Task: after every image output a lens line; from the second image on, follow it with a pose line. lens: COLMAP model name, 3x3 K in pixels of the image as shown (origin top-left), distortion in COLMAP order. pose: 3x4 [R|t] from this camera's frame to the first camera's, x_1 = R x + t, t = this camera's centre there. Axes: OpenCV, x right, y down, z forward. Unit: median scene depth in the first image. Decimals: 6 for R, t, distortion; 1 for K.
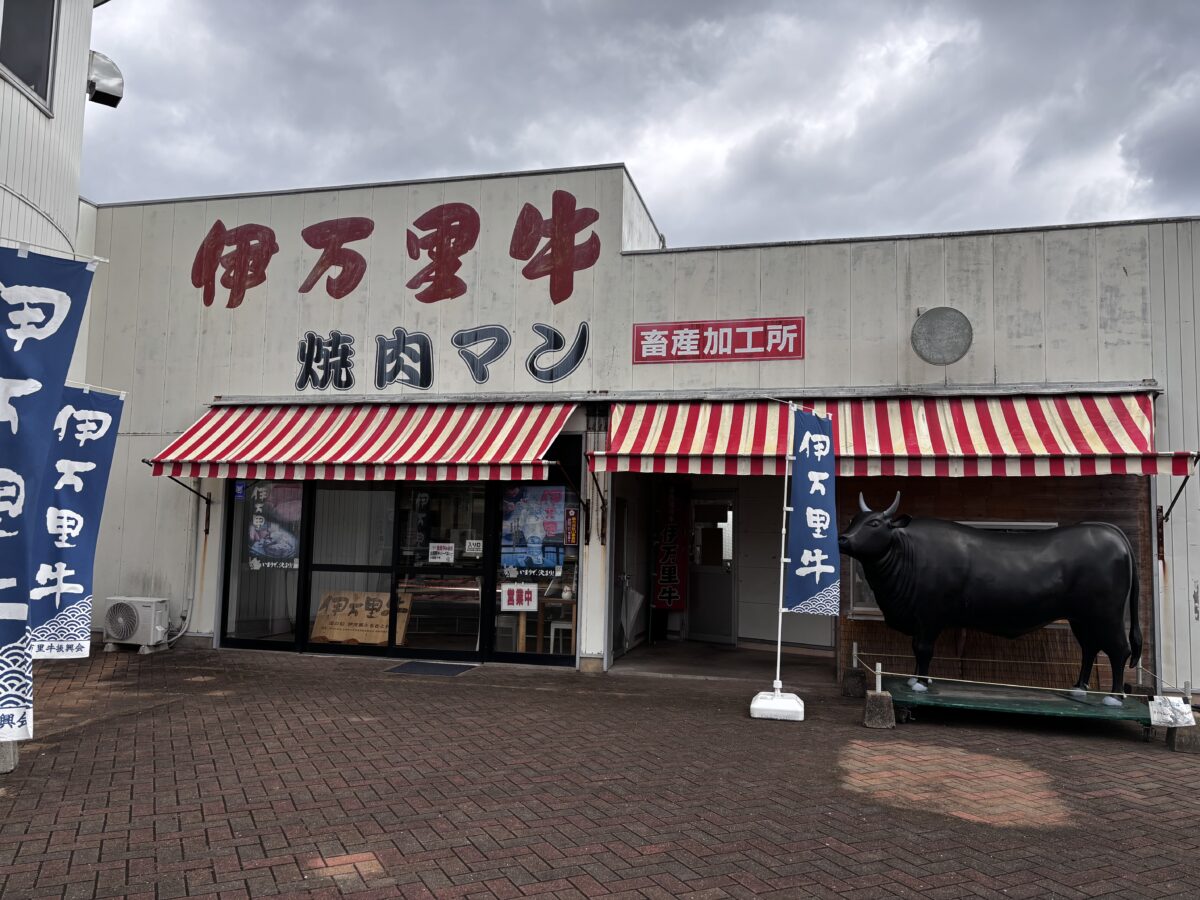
lens RADIAL K [[901.4, 0, 589.0], [0, 901.4, 459.2], [0, 0, 1]] dist [0.006598, -0.006463]
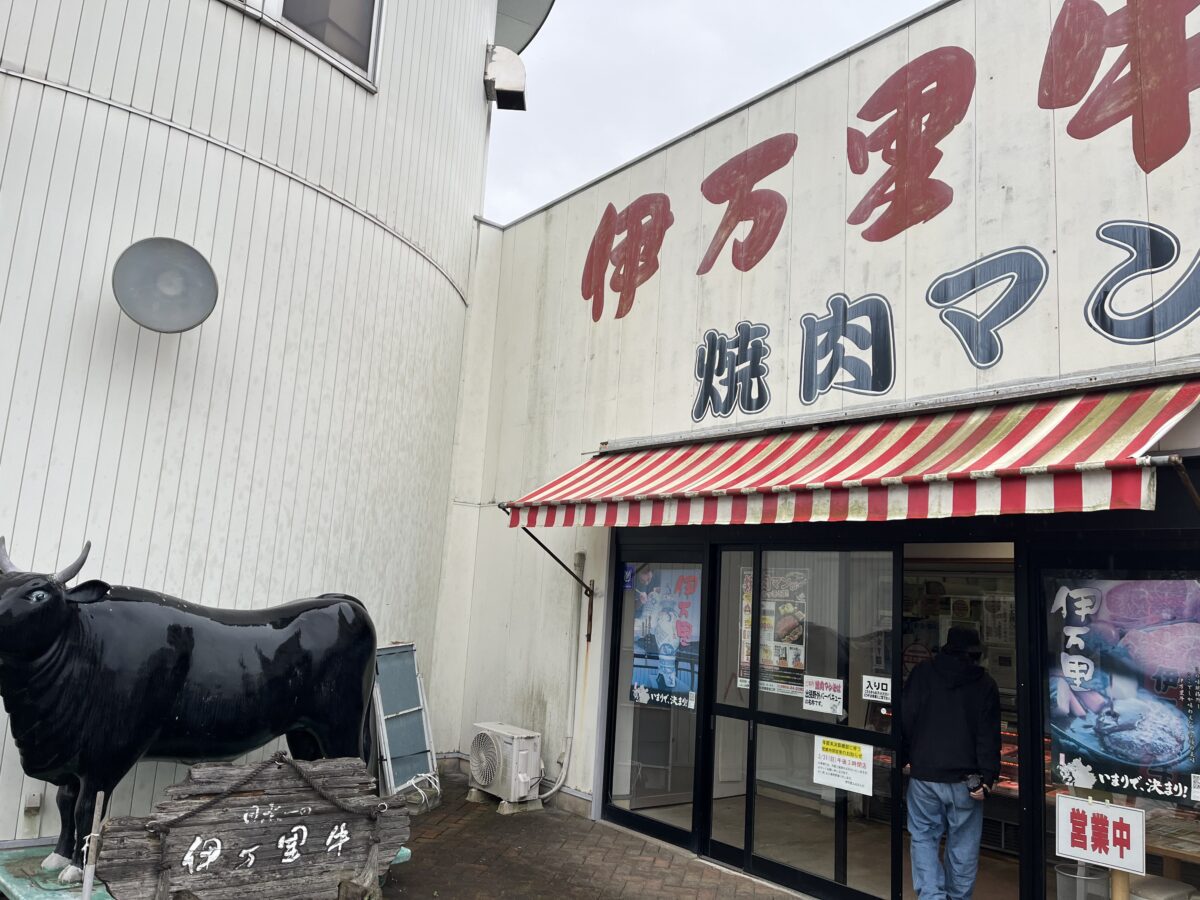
lens RADIAL K [[897.7, 0, 599.6], [0, 897.7, 454.9], [0, 0, 1]] dist [0.035664, -0.048908]
pose [[0.798297, -0.068878, -0.598312, 0.003693], [0.004640, 0.994113, -0.108252, 0.015721], [0.602246, 0.083641, 0.793917, 0.461660]]
